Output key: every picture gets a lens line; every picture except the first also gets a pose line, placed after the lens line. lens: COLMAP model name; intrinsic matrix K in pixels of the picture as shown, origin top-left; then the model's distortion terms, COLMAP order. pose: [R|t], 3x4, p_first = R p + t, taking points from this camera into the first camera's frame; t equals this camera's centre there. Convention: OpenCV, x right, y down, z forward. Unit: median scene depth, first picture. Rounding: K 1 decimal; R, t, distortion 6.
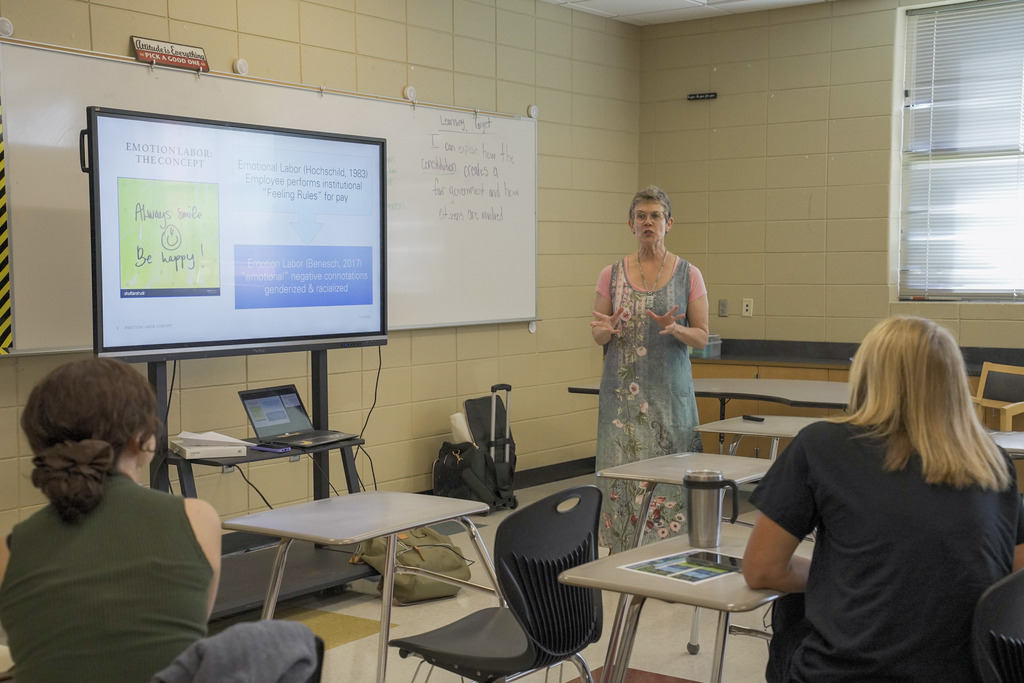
lens RADIAL K [[1431.9, 0, 512.2], [0, 1431.9, 344.9], [0, 0, 1]] dist [0.206720, 0.000000]
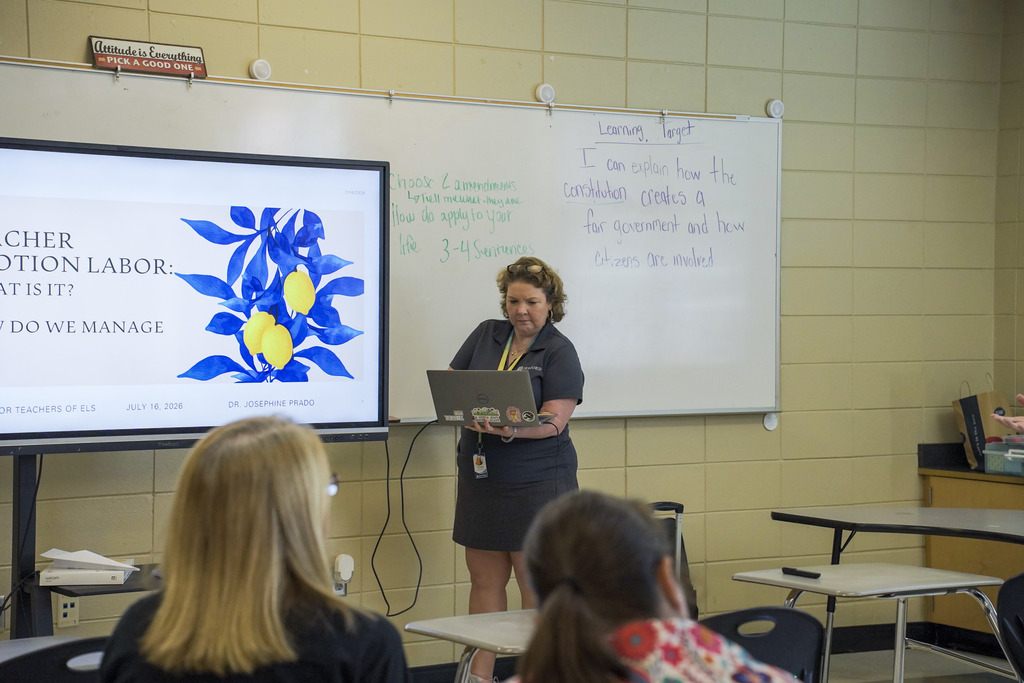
lens RADIAL K [[2109.6, 0, 511.7], [0, 2109.6, 339.3], [0, 0, 1]] dist [0.596791, 0.000000]
pose [[0.934415, 0.008606, -0.356082, 0.293129], [-0.025724, 0.998728, -0.043367, -0.004993], [0.355256, 0.049682, 0.933448, 0.007586]]
